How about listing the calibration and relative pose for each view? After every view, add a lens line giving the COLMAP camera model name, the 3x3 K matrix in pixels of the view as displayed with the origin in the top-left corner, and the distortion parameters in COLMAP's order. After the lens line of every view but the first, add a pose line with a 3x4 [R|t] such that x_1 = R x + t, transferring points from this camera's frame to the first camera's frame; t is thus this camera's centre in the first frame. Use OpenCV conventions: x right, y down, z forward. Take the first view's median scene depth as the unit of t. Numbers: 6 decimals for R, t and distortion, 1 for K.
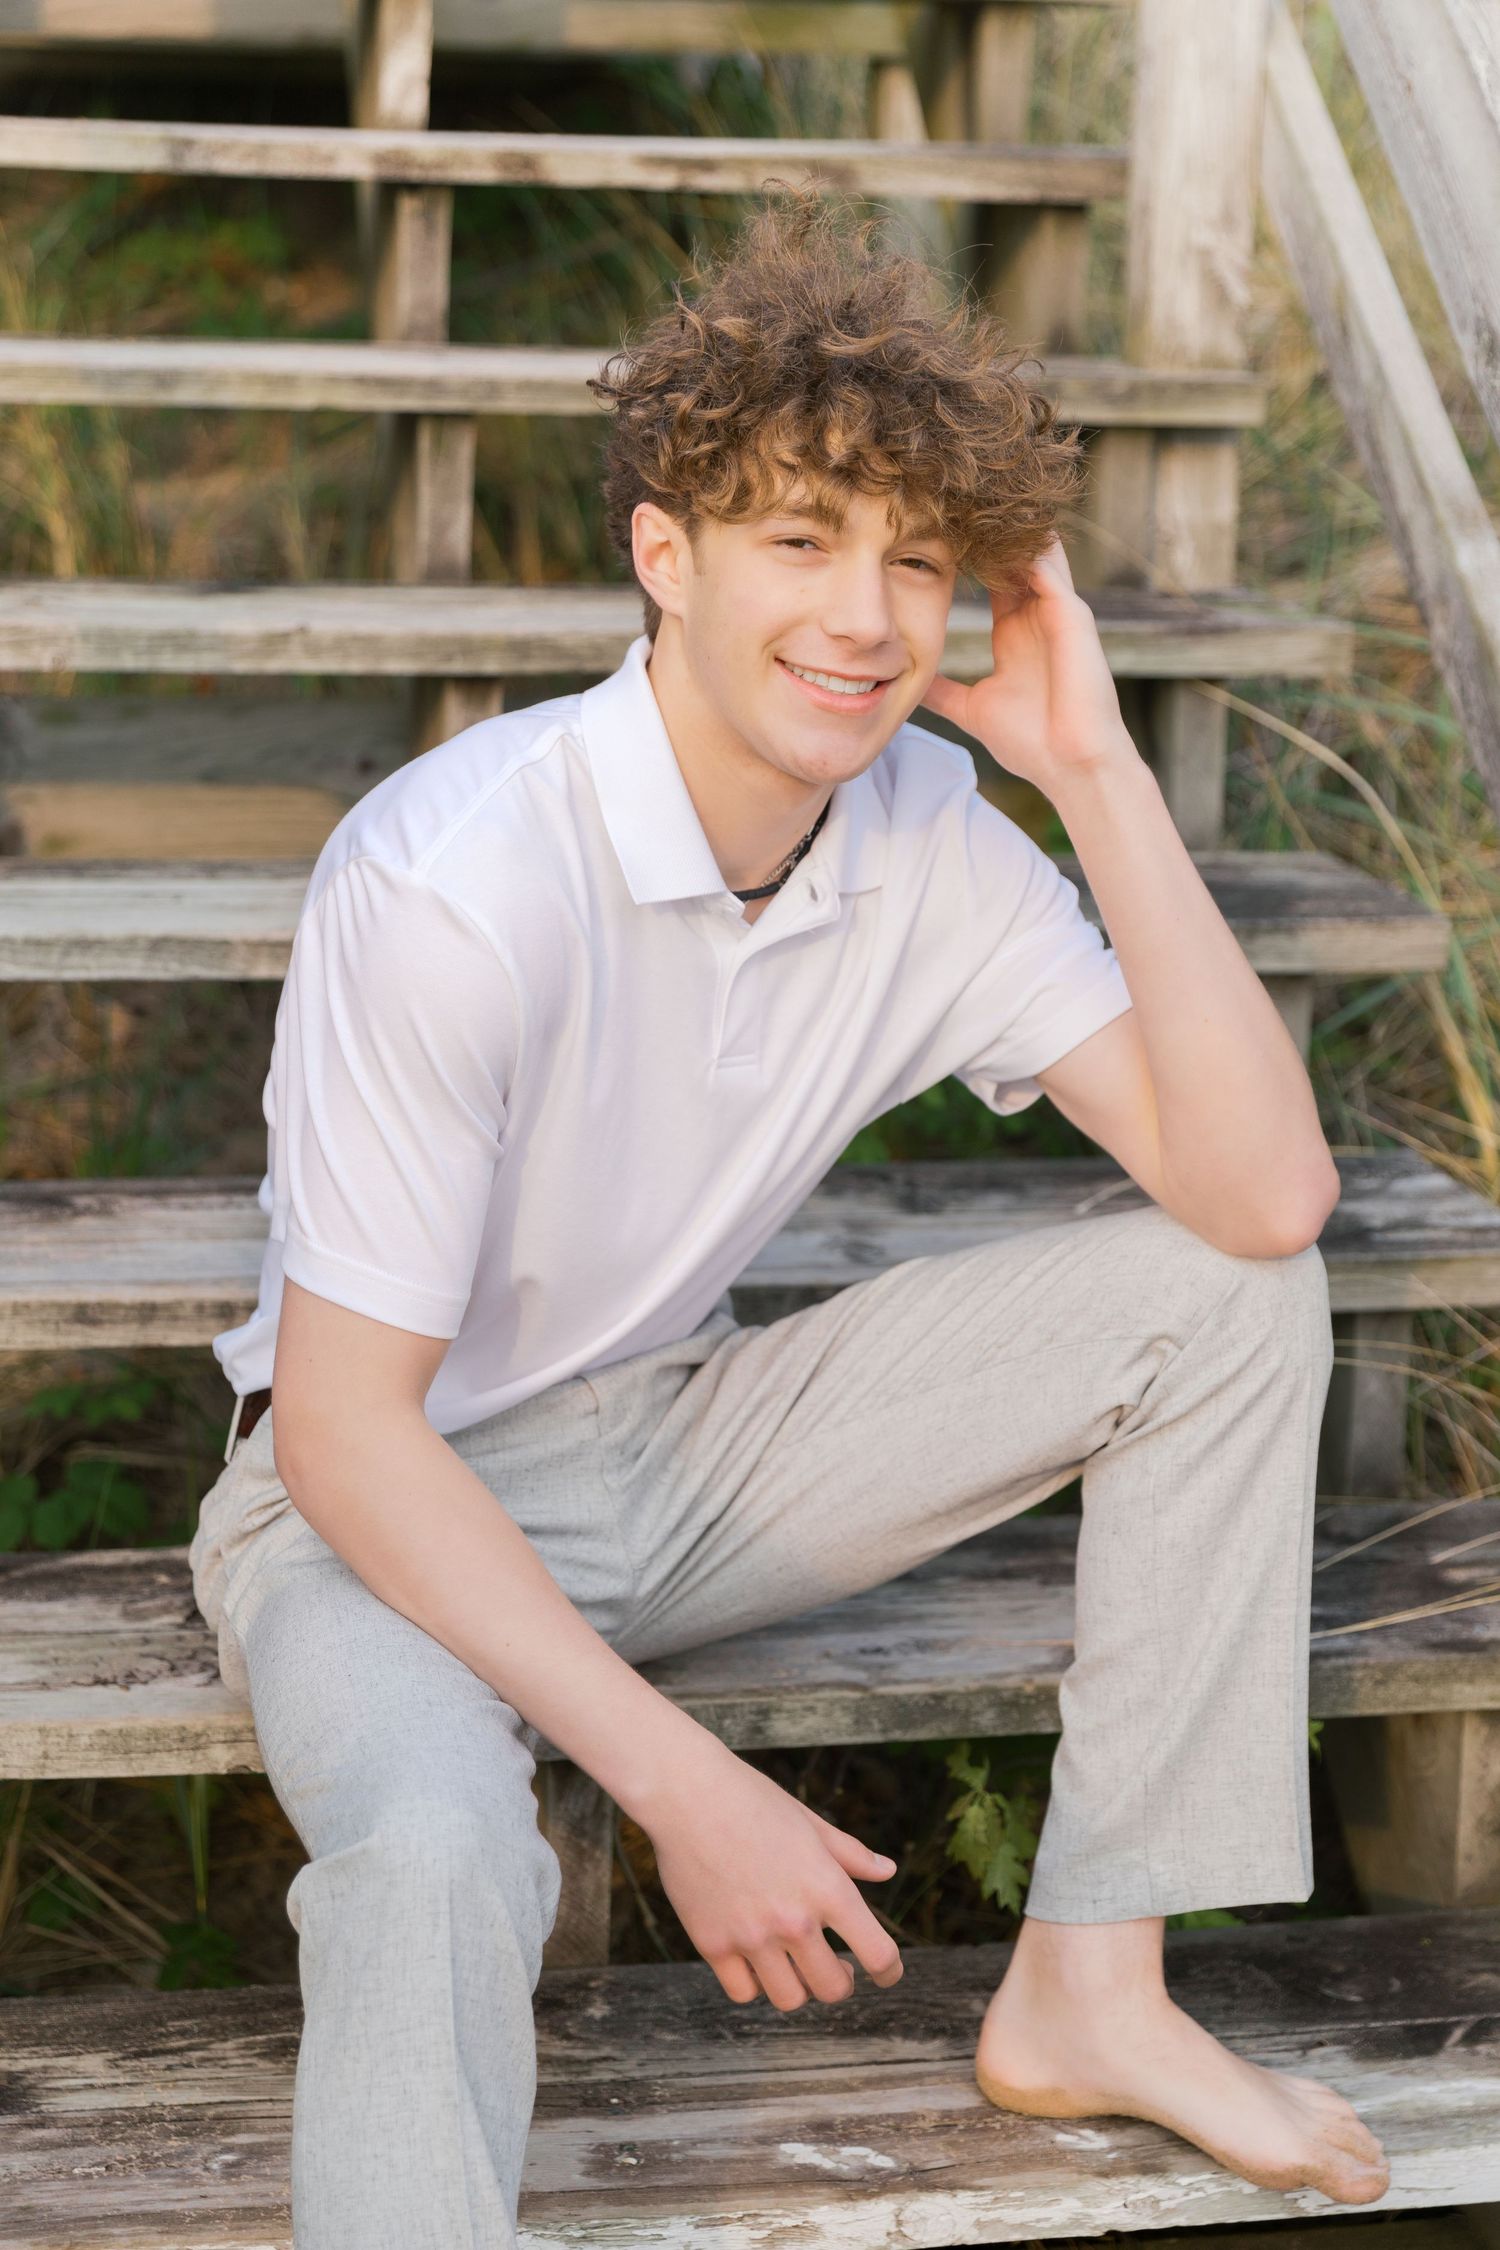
lens RADIAL K [[3794.7, 0, 744.8], [0, 3794.7, 996.6], [0, 0, 1]] dist [-0.017204, 0.085950]
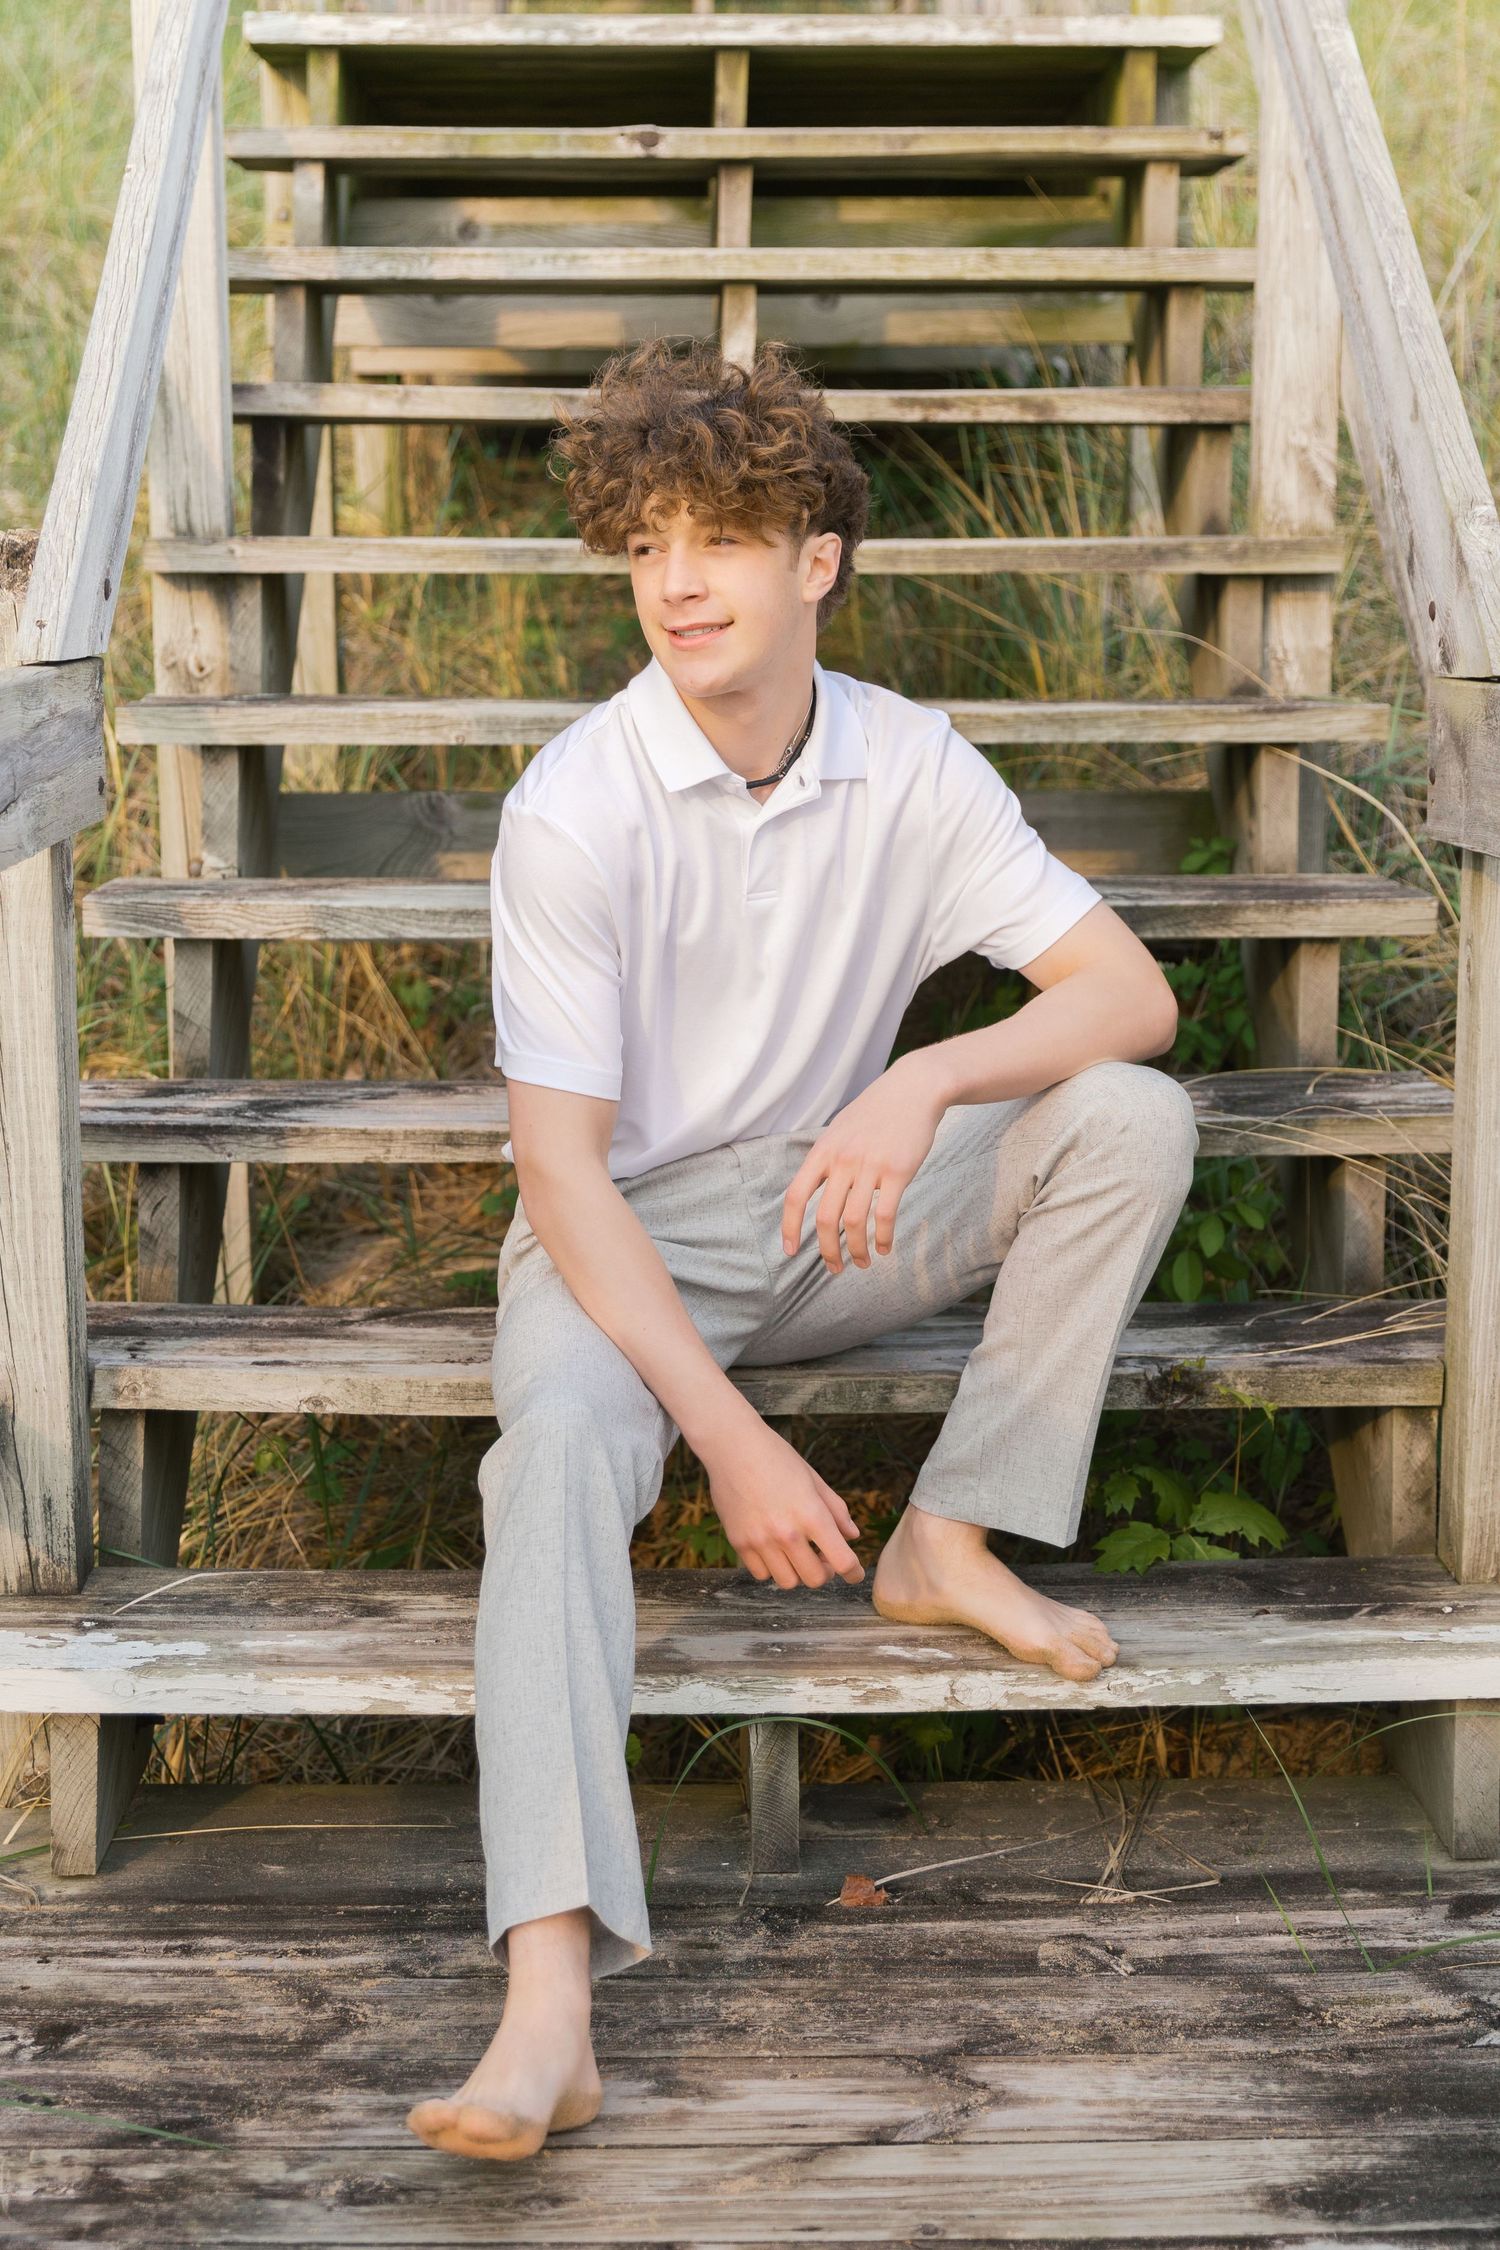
lens RADIAL K [[3483.5, 0, 741.1], [0, 3483.5, 1091.2], [0, 0, 1]] dist [0.010881, -0.060439]
pose [[0.988416, -0.007238, -0.151597, 0.146526], [-0.002449, 0.997971, -0.063618, 0.151724], [0.151750, 0.063253, 0.986393, -0.336378]]
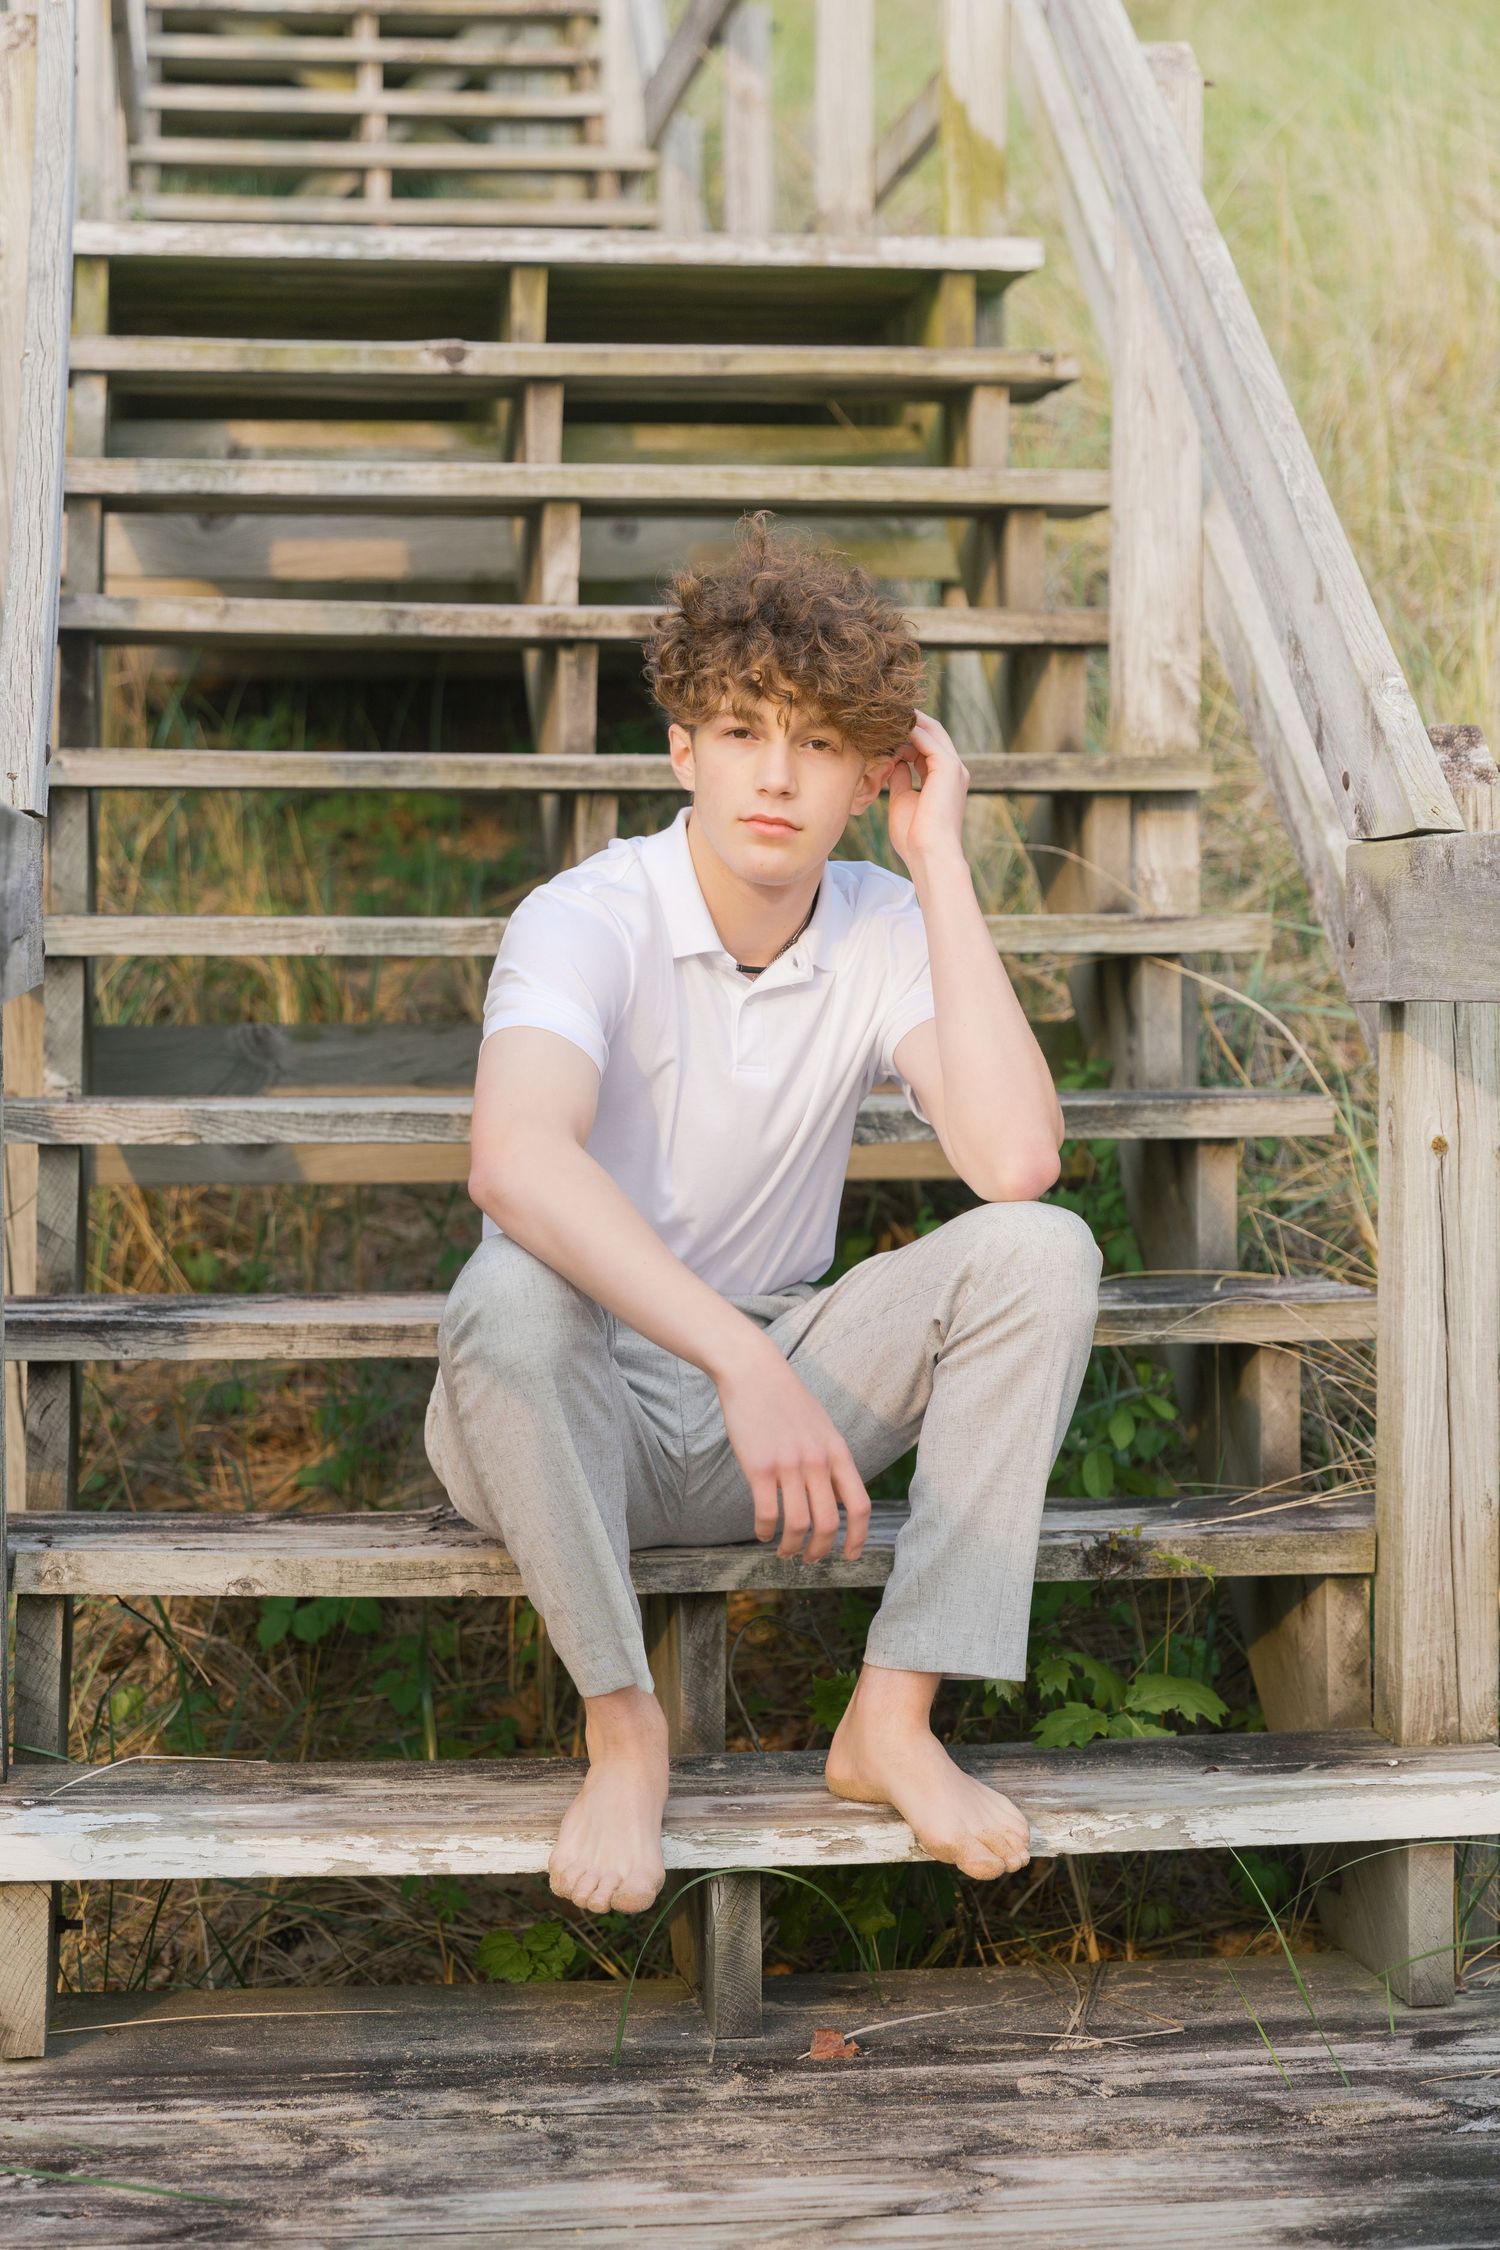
lens RADIAL K [[4438.2, 0, 750.0], [0, 4438.2, 1125.0], [0, 0, 1]] dist [-0.015113, 0.130248]
pose [[0.998580, -0.030499, -0.043668, 0.052124], [0.022487, 0.984589, -0.173435, 0.302317], [0.048284, 0.172207, 0.983877, -0.672253]]
